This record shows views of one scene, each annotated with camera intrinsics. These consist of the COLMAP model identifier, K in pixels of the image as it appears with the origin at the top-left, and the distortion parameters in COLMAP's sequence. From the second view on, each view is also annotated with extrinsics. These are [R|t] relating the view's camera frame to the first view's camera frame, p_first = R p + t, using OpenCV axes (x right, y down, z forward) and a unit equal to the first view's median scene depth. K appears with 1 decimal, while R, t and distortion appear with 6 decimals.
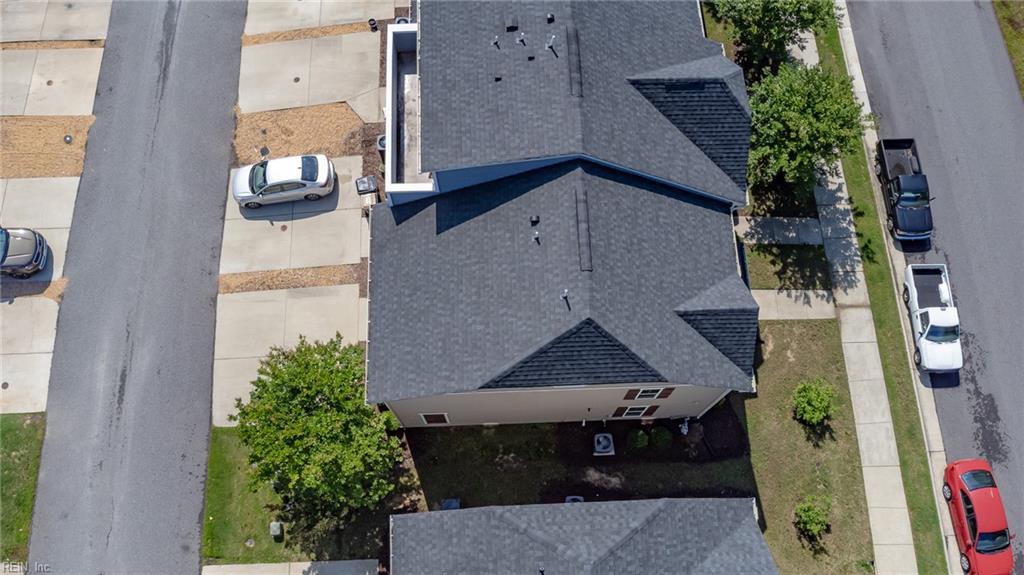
lens RADIAL K [[827.1, 0, 511.9], [0, 827.1, 292.2], [0, 0, 1]] dist [-0.144272, 0.088503]
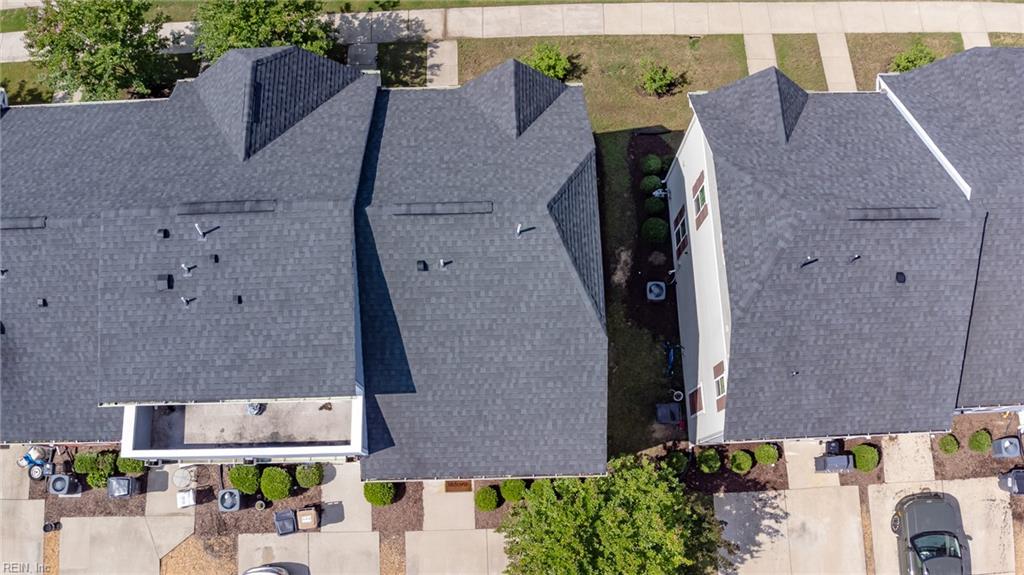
lens RADIAL K [[827.1, 0, 514.1], [0, 827.1, 283.1], [0, 0, 1]] dist [-0.144272, 0.088503]
pose [[0.007114, -0.963492, 0.267642, -0.195982], [0.941912, 0.096331, 0.321747, -0.241226], [-0.335783, 0.249806, 0.908211, 0.156399]]
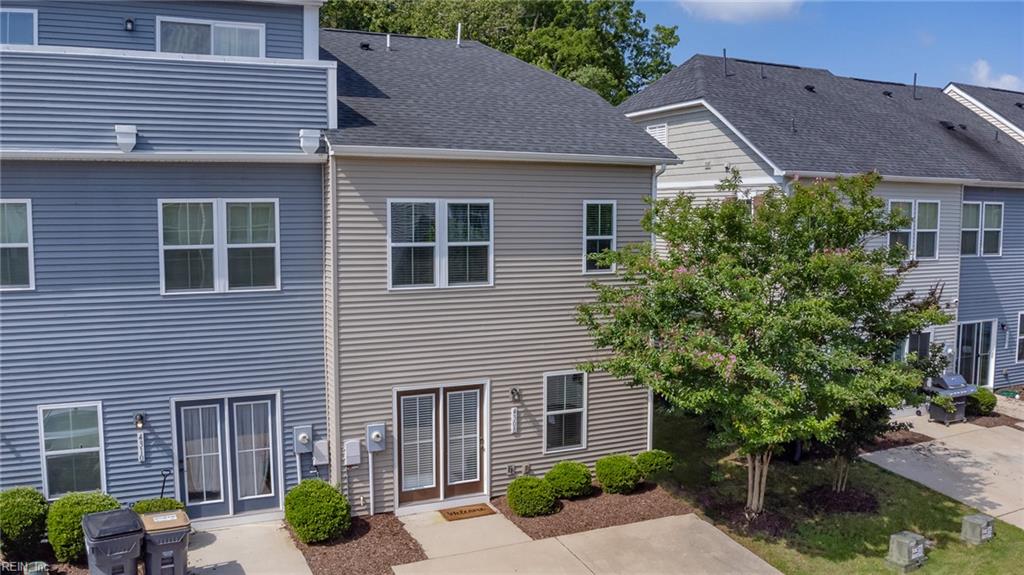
lens RADIAL K [[827.1, 0, 513.3], [0, 827.1, 289.0], [0, 0, 1]] dist [-0.144272, 0.088503]
pose [[-0.381983, -0.089415, 0.919834, -0.646073], [0.873406, 0.290402, 0.390932, -0.172808], [-0.302076, 0.952718, -0.032833, 1.050334]]
